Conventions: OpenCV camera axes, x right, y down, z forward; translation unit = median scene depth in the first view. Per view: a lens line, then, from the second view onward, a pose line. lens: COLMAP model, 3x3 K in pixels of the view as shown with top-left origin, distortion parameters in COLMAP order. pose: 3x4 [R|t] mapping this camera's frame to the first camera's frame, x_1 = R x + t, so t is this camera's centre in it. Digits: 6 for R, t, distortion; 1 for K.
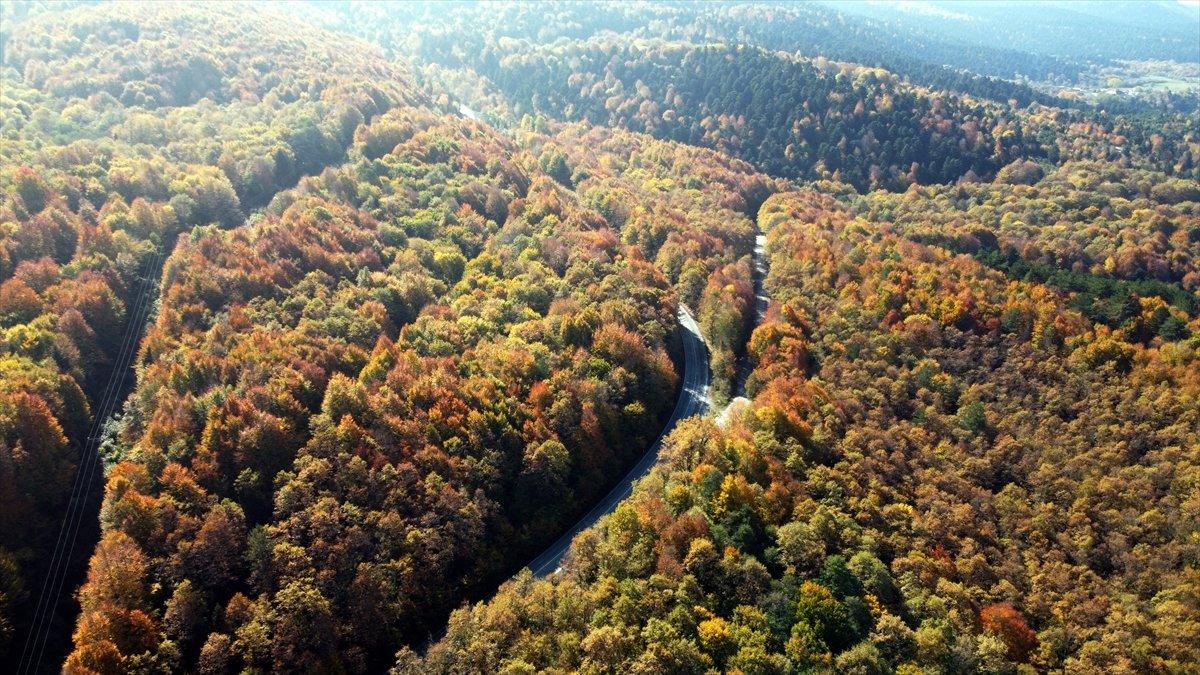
lens RADIAL K [[902.1, 0, 598.0], [0, 902.1, 329.6], [0, 0, 1]] dist [0.008681, -0.005756]
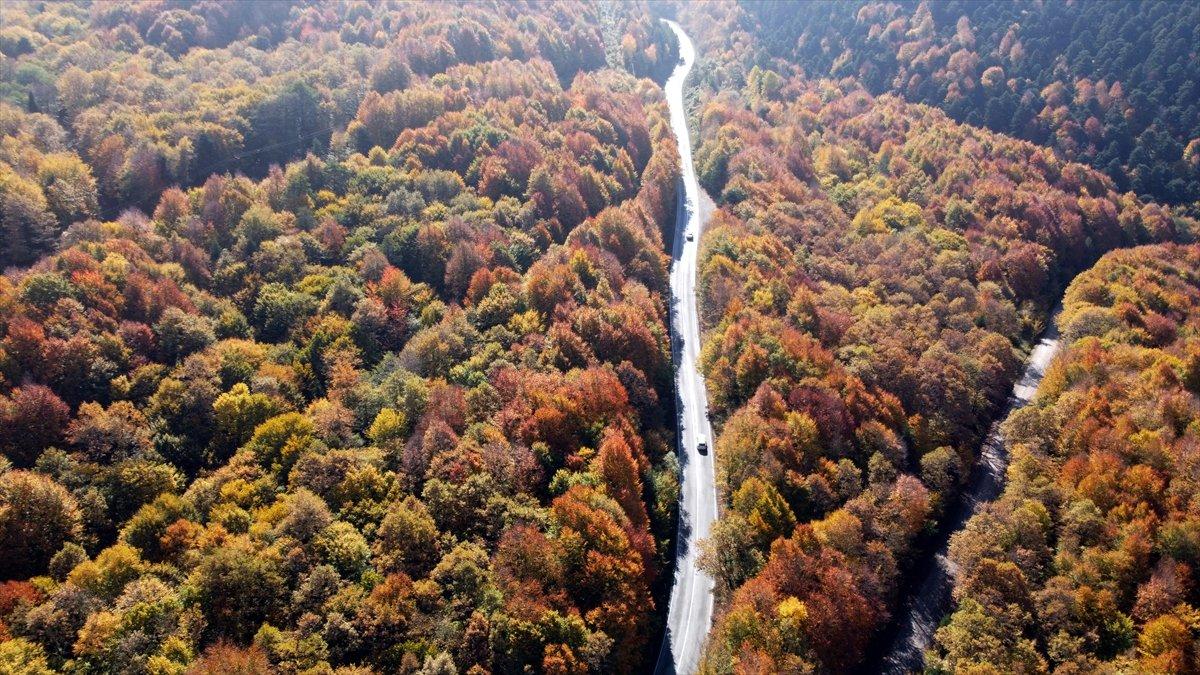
lens RADIAL K [[902.1, 0, 598.0], [0, 902.1, 329.6], [0, 0, 1]] dist [0.008681, -0.005756]
pose [[0.913906, 0.159292, -0.373365, 0.174929], [-0.127072, 0.985825, 0.109550, -0.177969], [0.385523, -0.052674, 0.921194, 0.544098]]
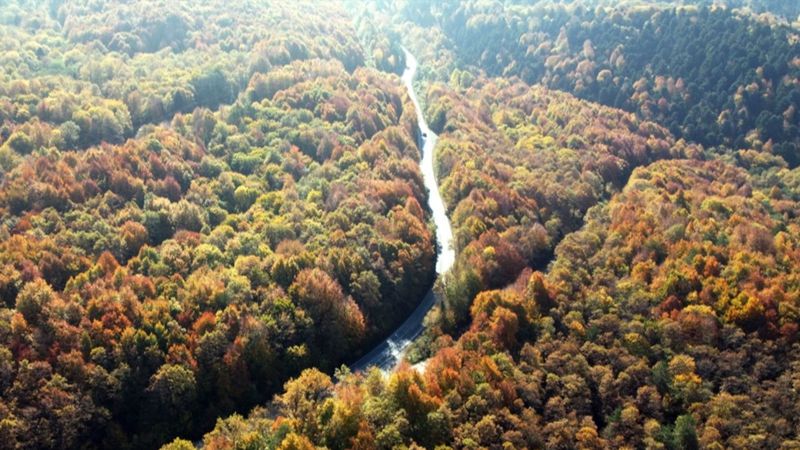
lens RADIAL K [[751.7, 0, 300.2], [0, 751.7, 275.2], [0, 0, 1]] dist [0.009152, -0.011091]
pose [[0.908415, 0.145882, -0.391792, 0.257176], [-0.130557, 0.989266, 0.065637, -0.040703], [0.397162, -0.008475, 0.917710, 0.125149]]
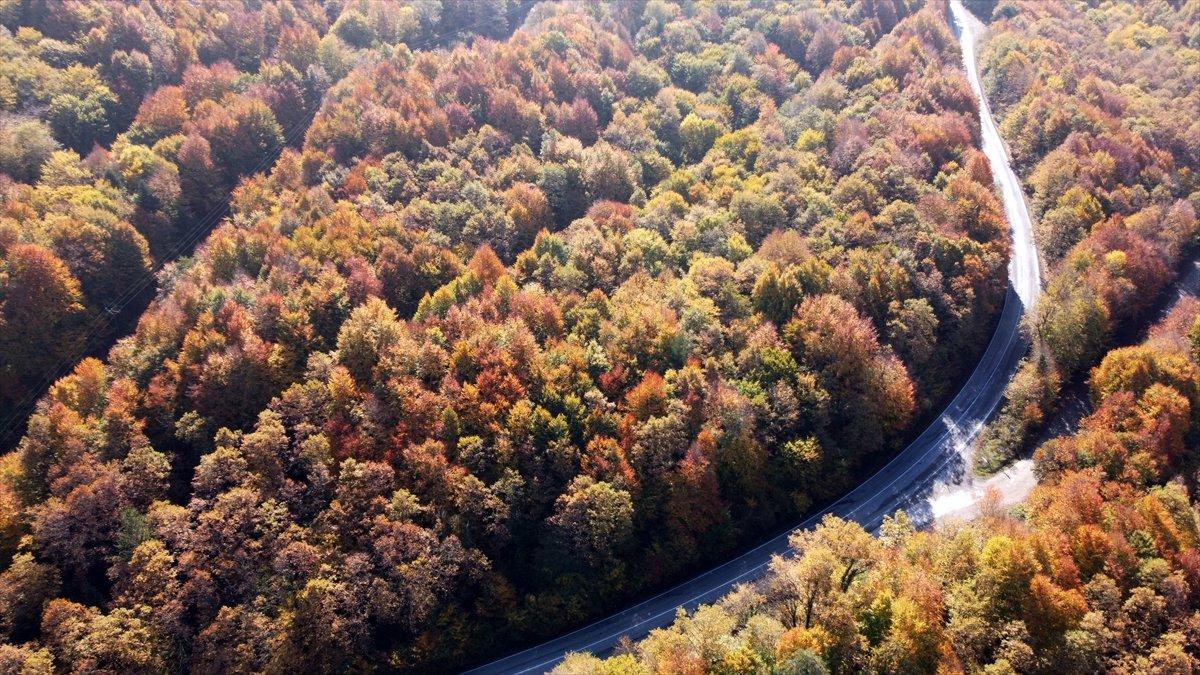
lens RADIAL K [[902.1, 0, 598.0], [0, 902.1, 329.6], [0, 0, 1]] dist [0.008681, -0.005756]
pose [[0.851353, 0.274019, -0.447338, 0.120185], [-0.165942, 0.949617, 0.265878, -0.091423], [0.497655, -0.152124, 0.853931, 0.276242]]
